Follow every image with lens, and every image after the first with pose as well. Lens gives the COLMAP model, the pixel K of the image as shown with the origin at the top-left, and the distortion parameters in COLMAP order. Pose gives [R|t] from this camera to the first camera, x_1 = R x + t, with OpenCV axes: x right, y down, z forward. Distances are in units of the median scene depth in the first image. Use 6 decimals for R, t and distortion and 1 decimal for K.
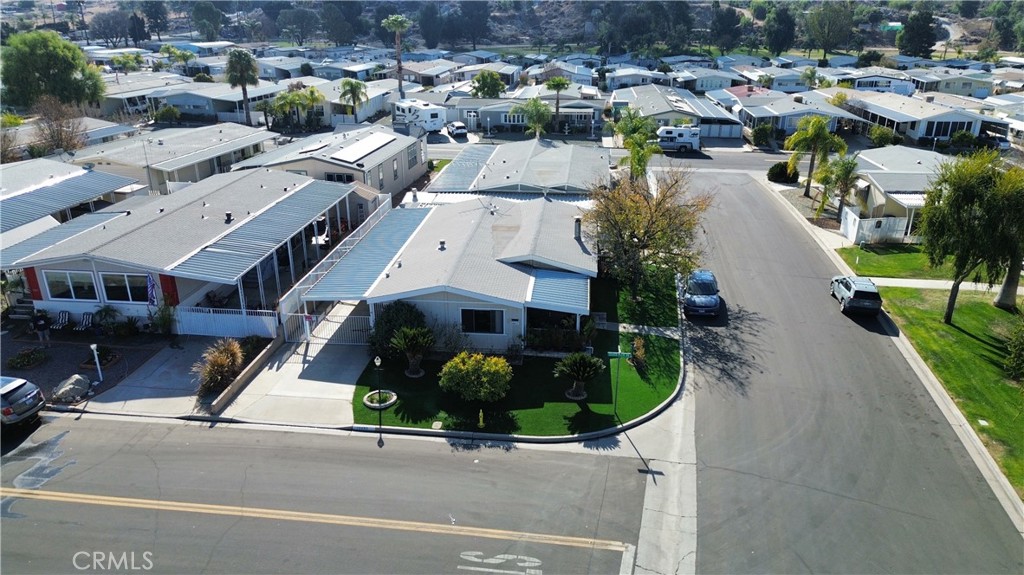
lens RADIAL K [[674.6, 0, 512.0], [0, 674.6, 287.5], [0, 0, 1]] dist [0.065928, -0.060331]
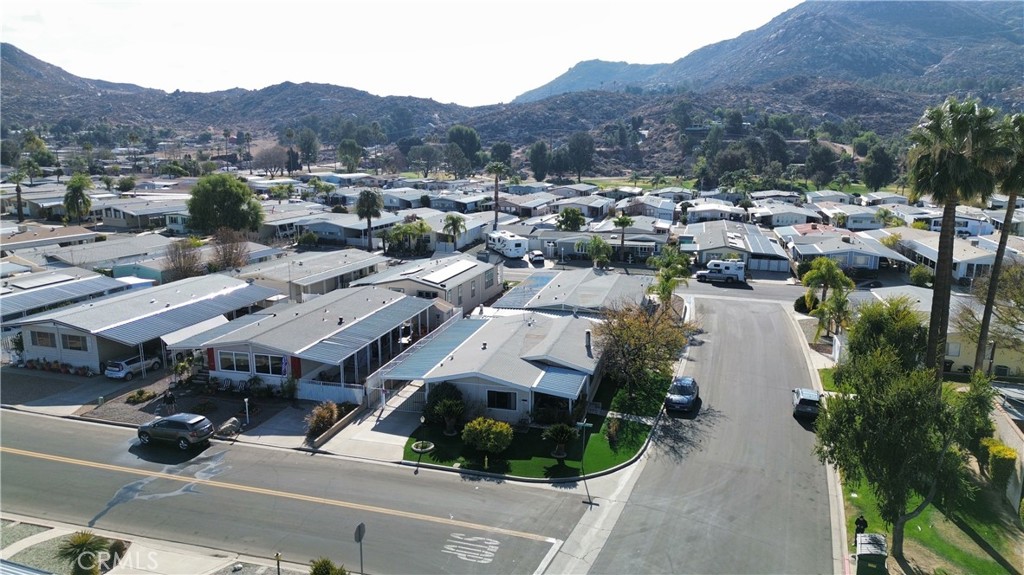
lens RADIAL K [[674.6, 0, 512.0], [0, 674.6, 287.5], [0, 0, 1]] dist [0.065928, -0.060331]
pose [[0.986549, 0.034071, -0.159878, 0.132619], [-0.061209, 0.983880, -0.168029, 0.037440], [0.151576, 0.175554, 0.972731, -0.274598]]
